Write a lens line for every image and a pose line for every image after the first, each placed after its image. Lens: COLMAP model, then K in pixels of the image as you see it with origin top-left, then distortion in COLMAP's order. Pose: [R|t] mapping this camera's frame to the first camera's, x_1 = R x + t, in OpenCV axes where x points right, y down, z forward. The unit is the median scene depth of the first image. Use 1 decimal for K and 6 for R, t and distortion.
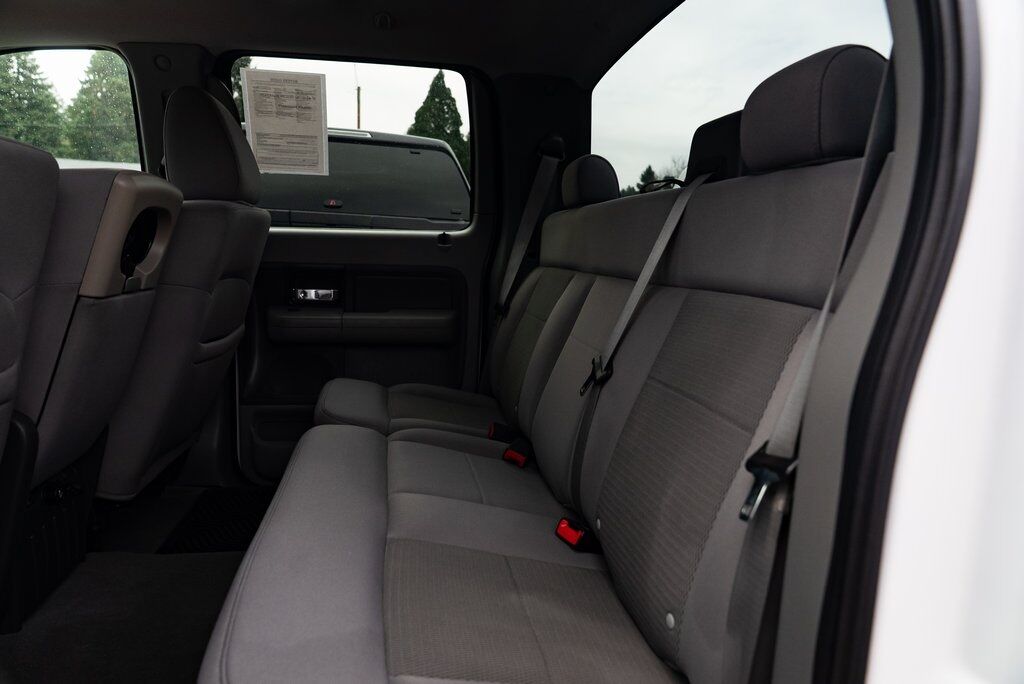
lens RADIAL K [[697.1, 0, 512.0], [0, 697.1, 342.0], [0, 0, 1]] dist [-0.035180, 0.021662]
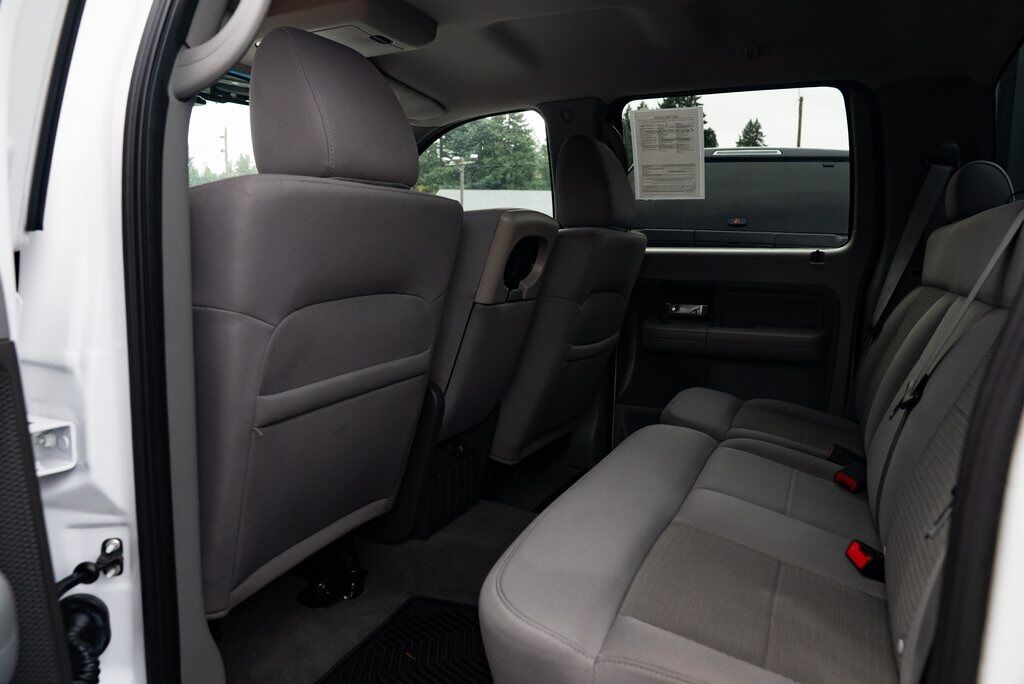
lens RADIAL K [[697.1, 0, 512.0], [0, 697.1, 342.0], [0, 0, 1]] dist [-0.035180, 0.021662]
pose [[0.824971, 0.054976, -0.562496, 0.113949], [-0.068437, 0.997651, -0.002864, 0.005020], [0.561017, 0.040858, 0.826795, -0.051025]]
